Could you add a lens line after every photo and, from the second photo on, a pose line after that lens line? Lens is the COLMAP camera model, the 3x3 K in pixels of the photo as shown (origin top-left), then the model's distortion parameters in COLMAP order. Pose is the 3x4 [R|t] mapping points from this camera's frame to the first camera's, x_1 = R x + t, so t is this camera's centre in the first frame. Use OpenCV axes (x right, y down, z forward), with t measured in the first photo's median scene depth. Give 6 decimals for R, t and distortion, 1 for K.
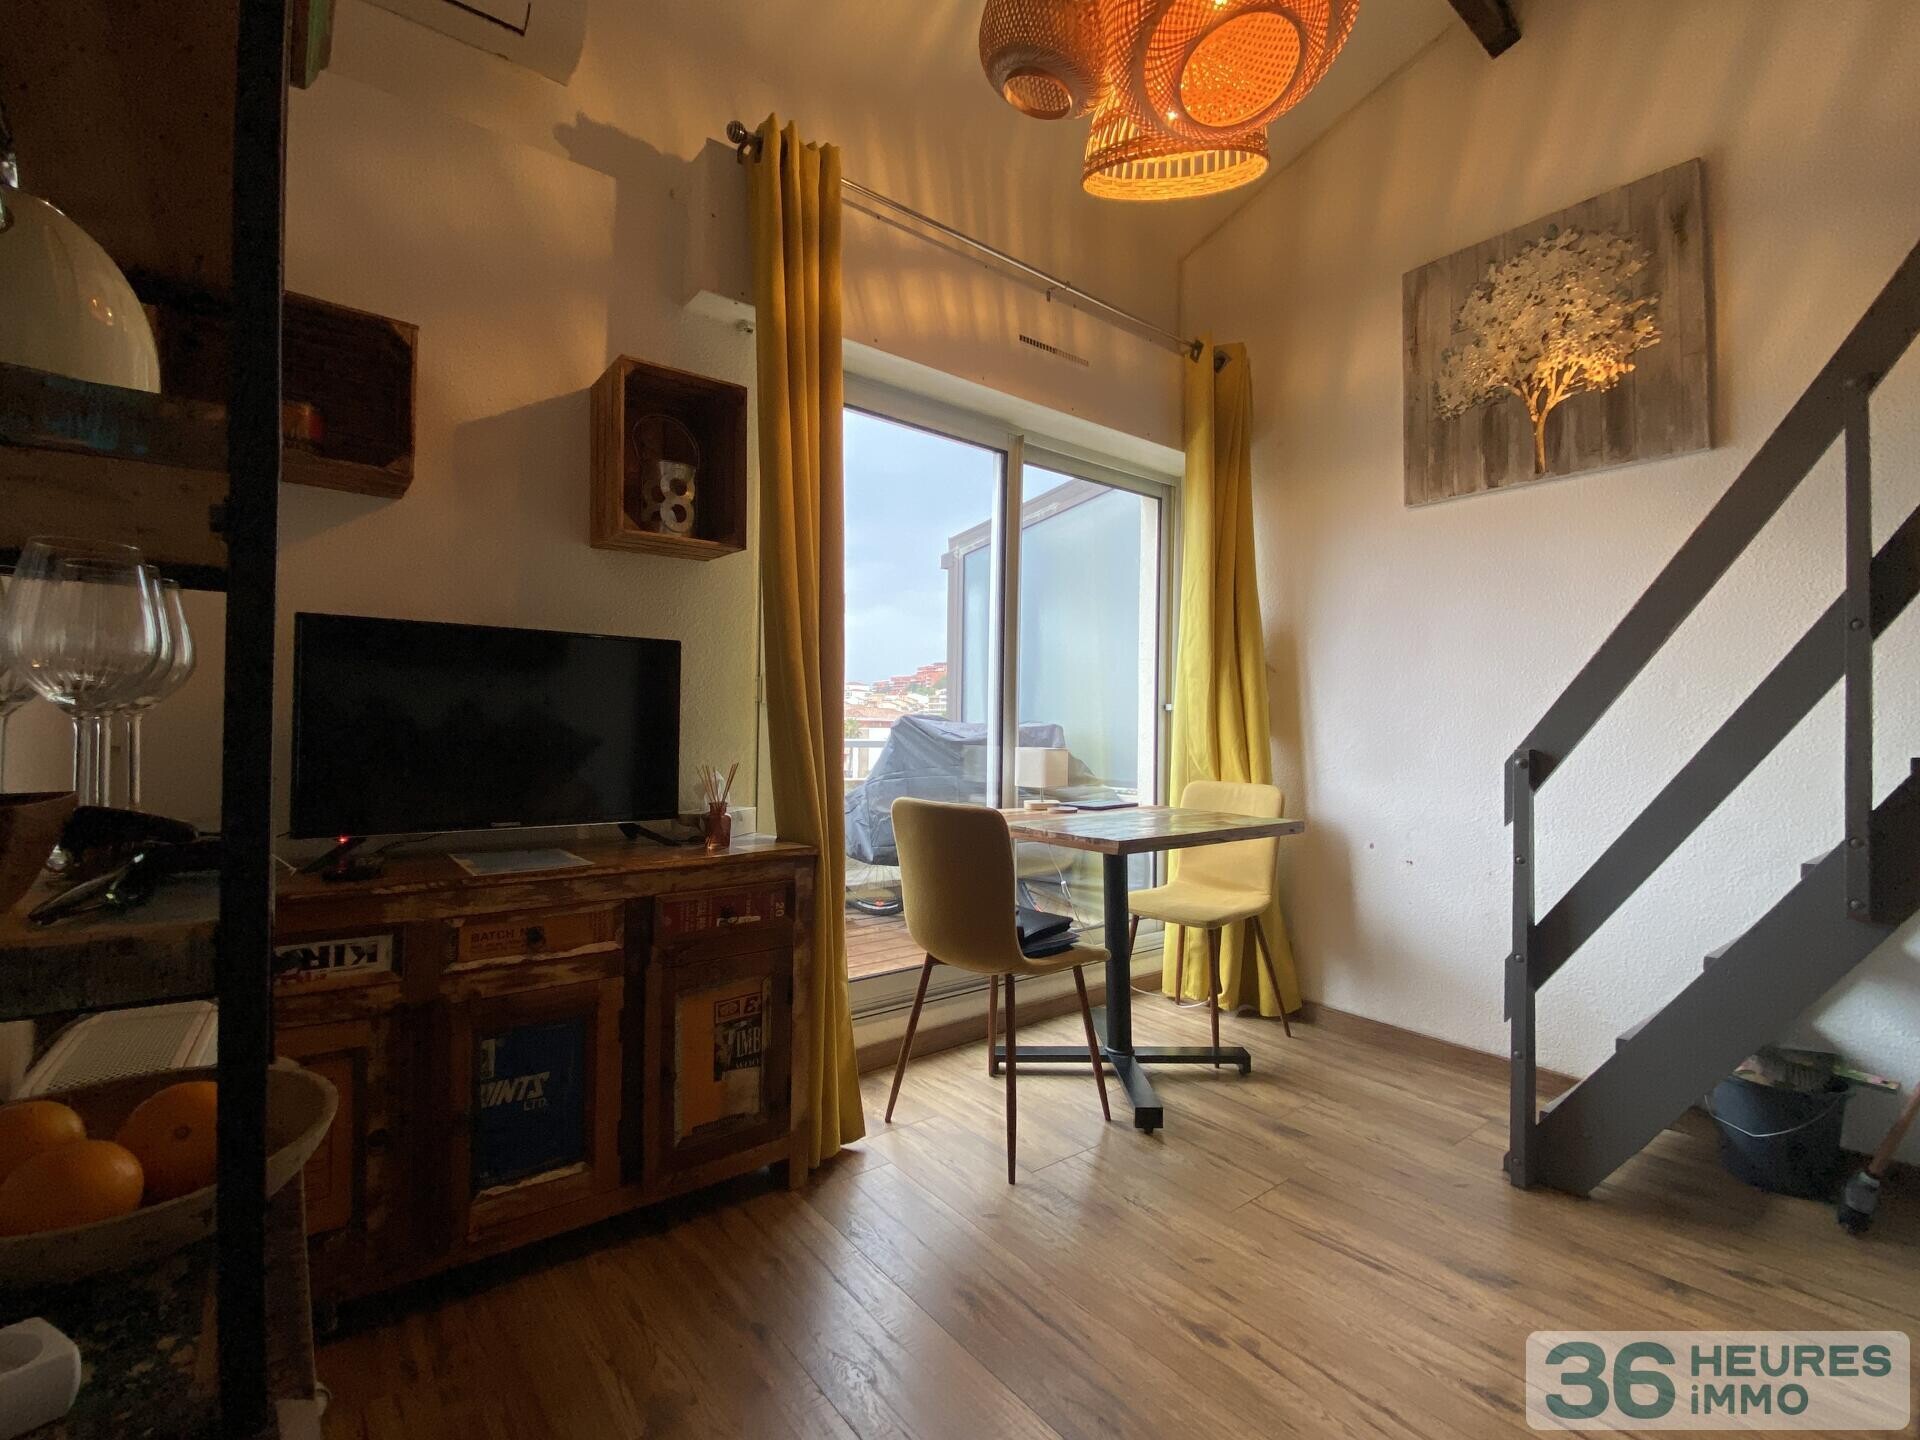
lens RADIAL K [[860.4, 0, 960.0], [0, 860.4, 720.0], [0, 0, 1]] dist [0.000465, -0.010871]
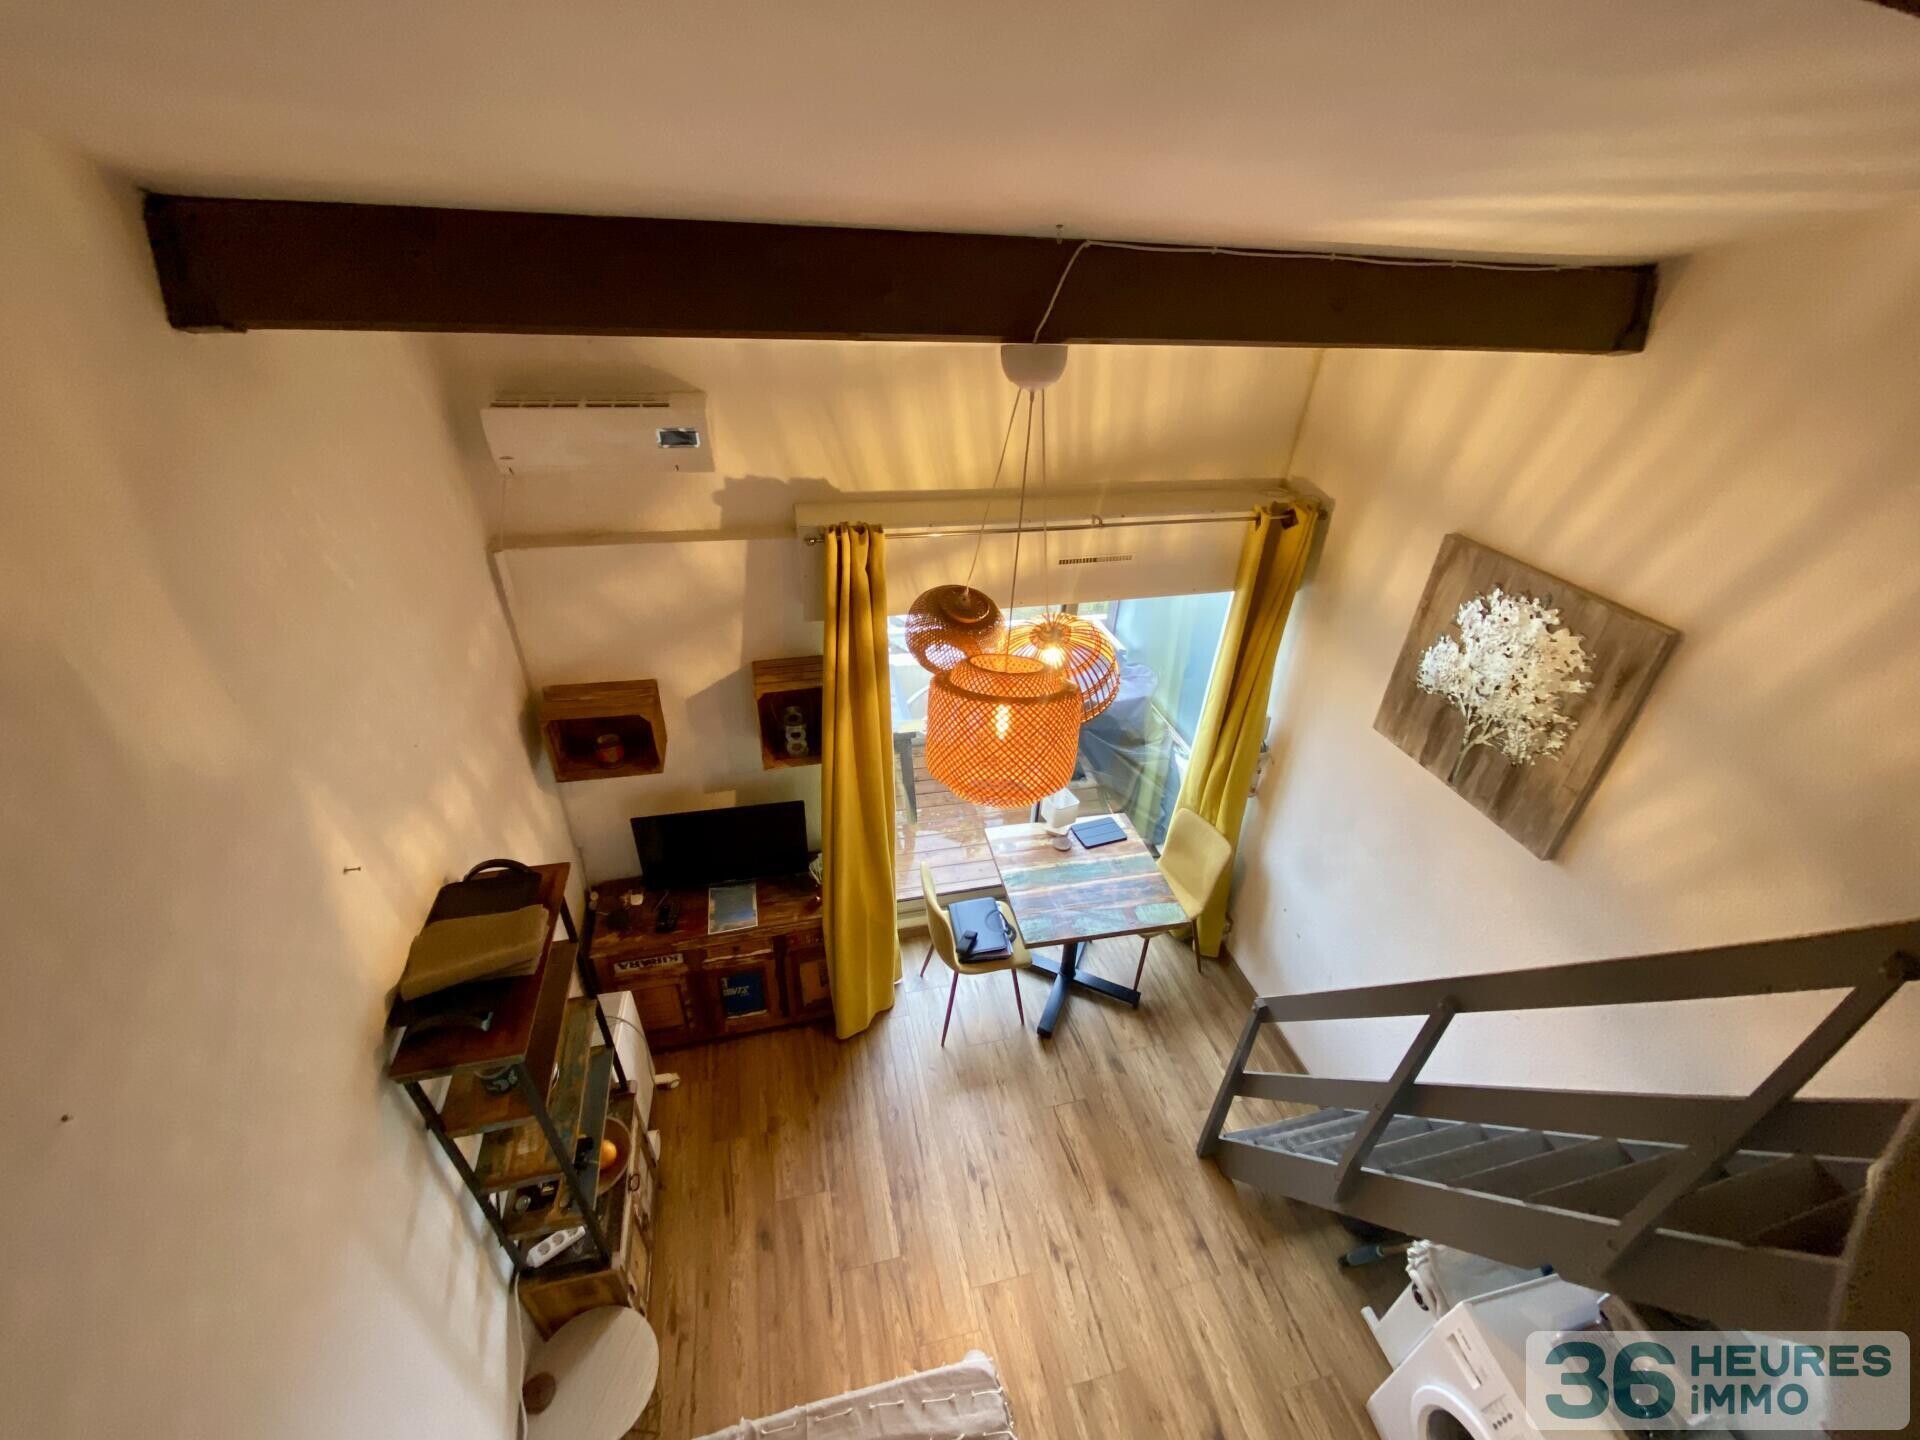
lens RADIAL K [[777.8, 0, 960.0], [0, 777.8, 720.0], [0, 0, 1]] dist [-0.009757, -0.000127]
pose [[0.911091, 0.245009, -0.331486, 0.410403], [-0.028757, 0.840000, 0.541824, -0.958117], [0.411200, -0.484119, 0.772362, -0.063508]]
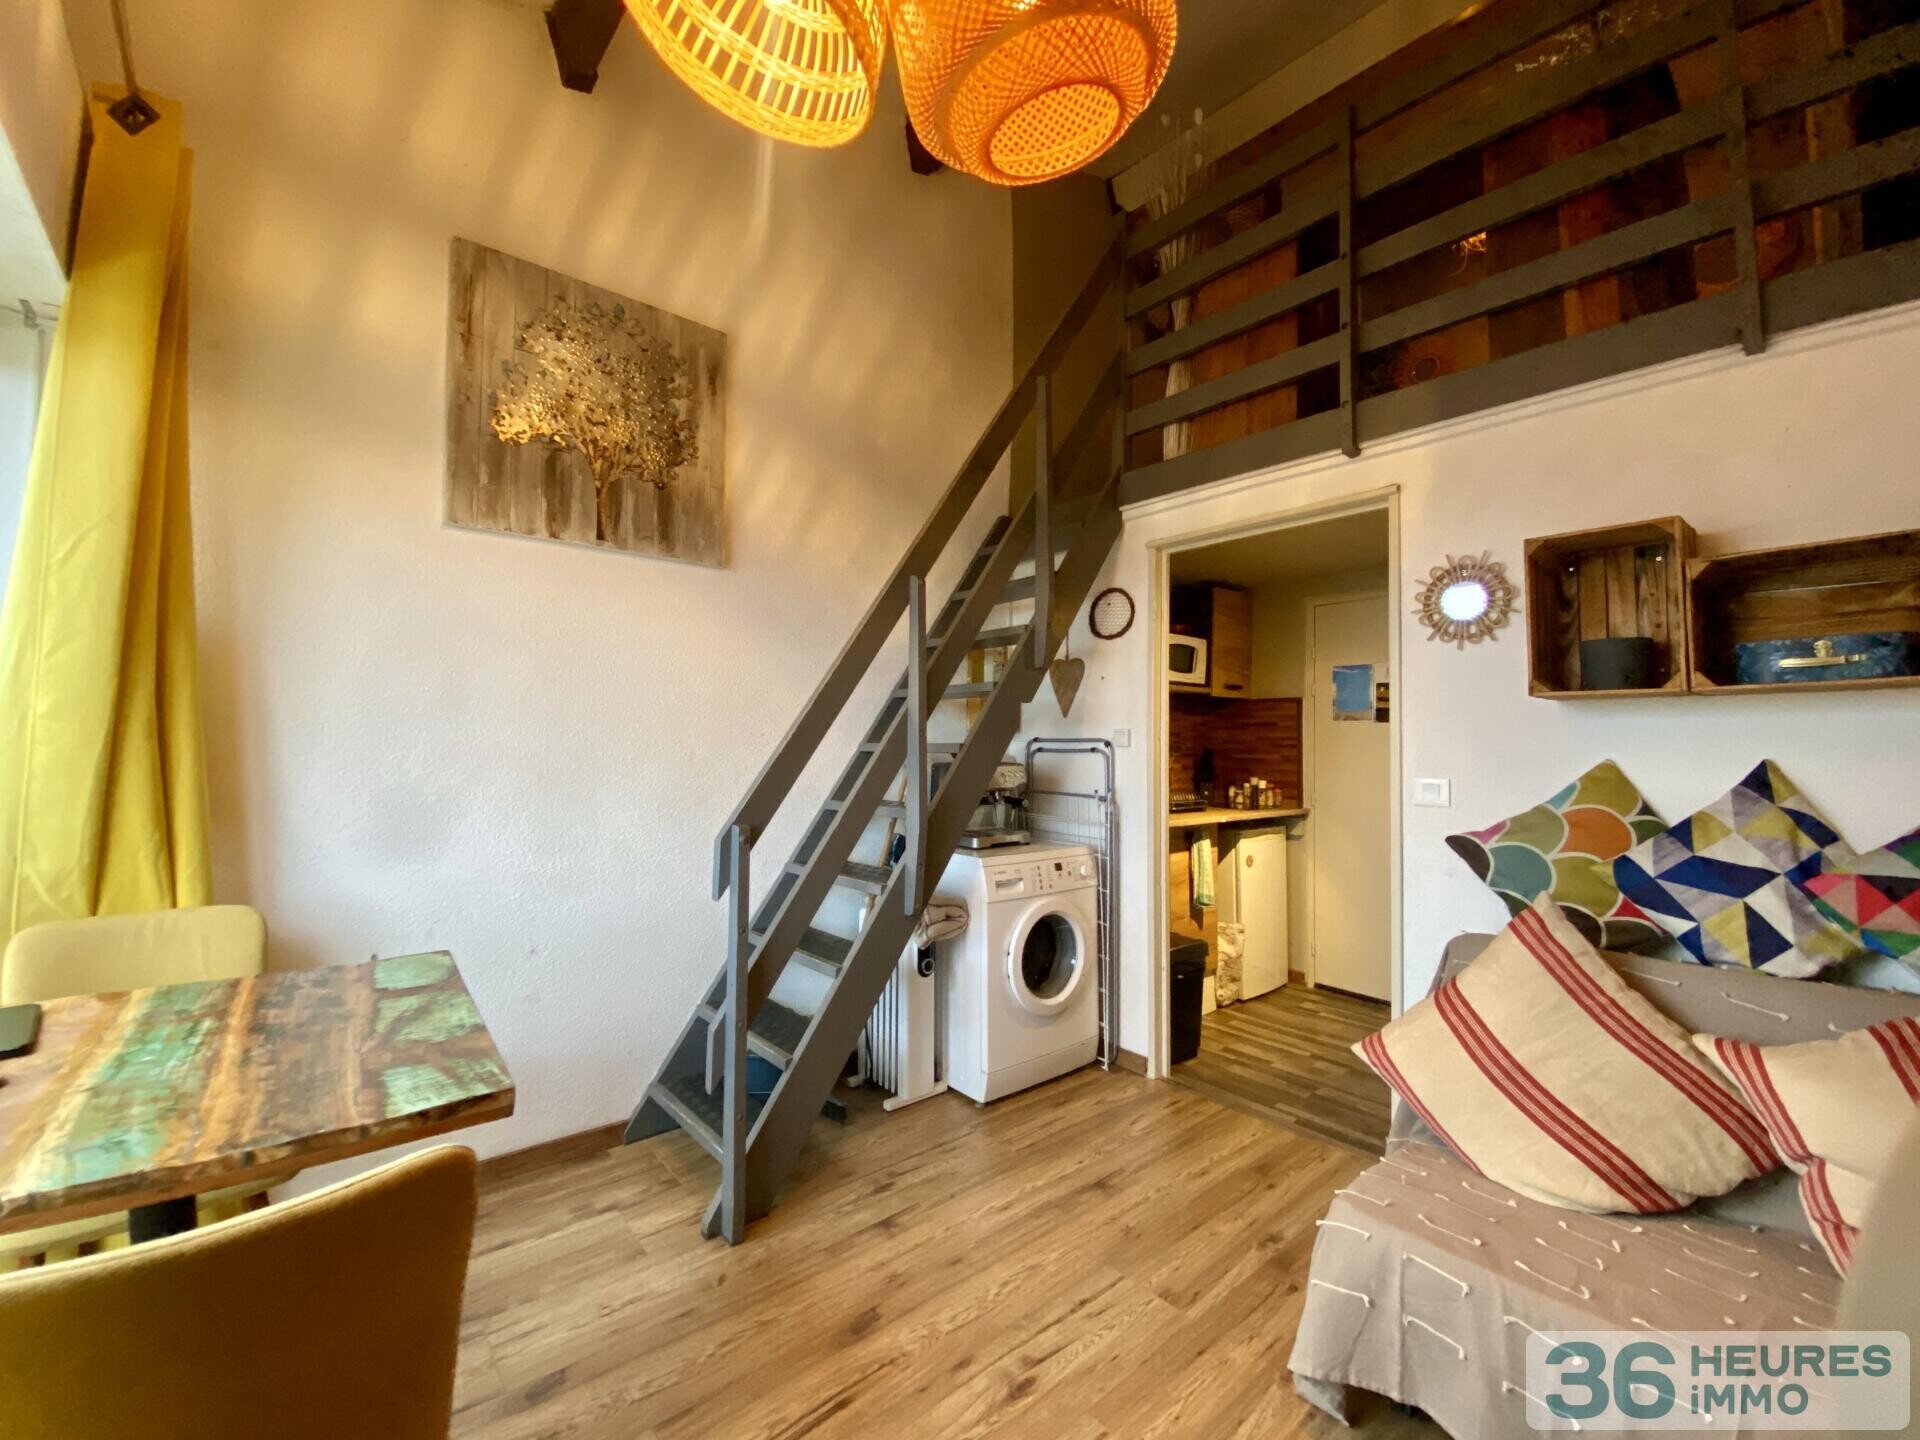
lens RADIAL K [[777.8, 0, 960.0], [0, 777.8, 720.0], [0, 0, 1]] dist [-0.009757, -0.000127]
pose [[-0.051060, 0.020692, 0.998481, -0.265352], [-0.025797, 0.999424, -0.022031, -0.069206], [-0.998362, -0.026883, -0.050497, 0.643152]]
